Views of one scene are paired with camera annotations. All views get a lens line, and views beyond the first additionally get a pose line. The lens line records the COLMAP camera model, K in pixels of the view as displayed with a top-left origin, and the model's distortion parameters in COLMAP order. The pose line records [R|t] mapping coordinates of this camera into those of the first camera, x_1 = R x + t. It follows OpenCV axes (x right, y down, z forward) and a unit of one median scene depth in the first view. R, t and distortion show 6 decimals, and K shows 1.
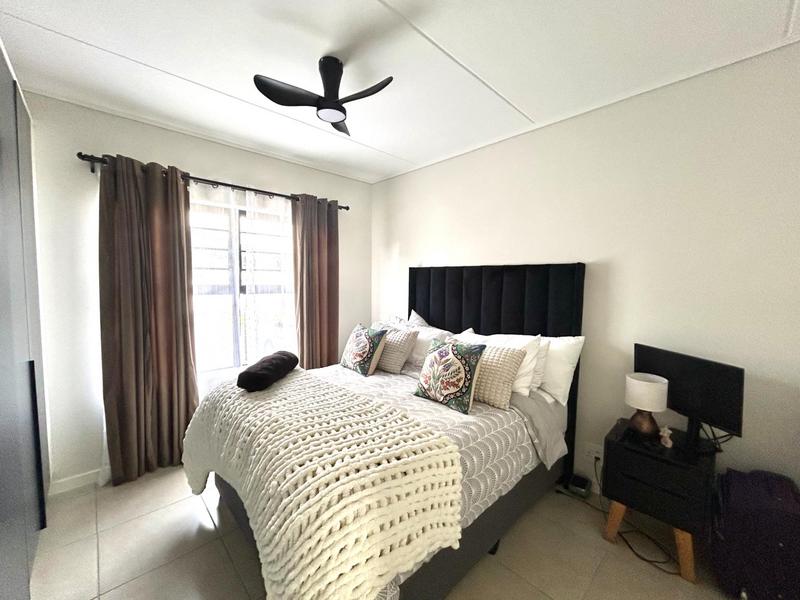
lens RADIAL K [[317.5, 0, 400.0], [0, 317.5, 300.0], [0, 0, 1]] dist [0.003037, 0.000126]
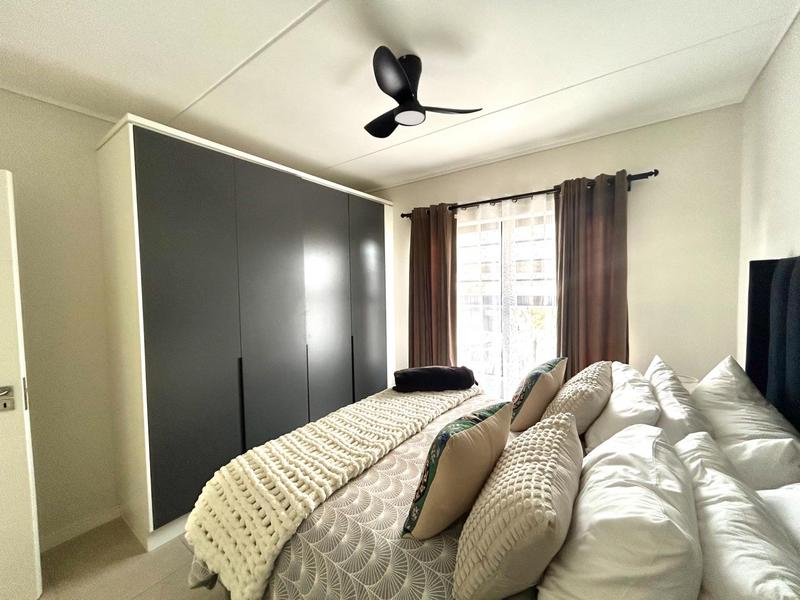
lens RADIAL K [[320.0, 0, 400.0], [0, 320.0, 300.0], [0, 0, 1]] dist [0.005340, -0.000128]
pose [[0.190843, 0.030669, -0.981141, 0.427592], [-0.046237, 0.998683, 0.022224, -0.042379], [0.980531, 0.041124, 0.192010, 0.490935]]
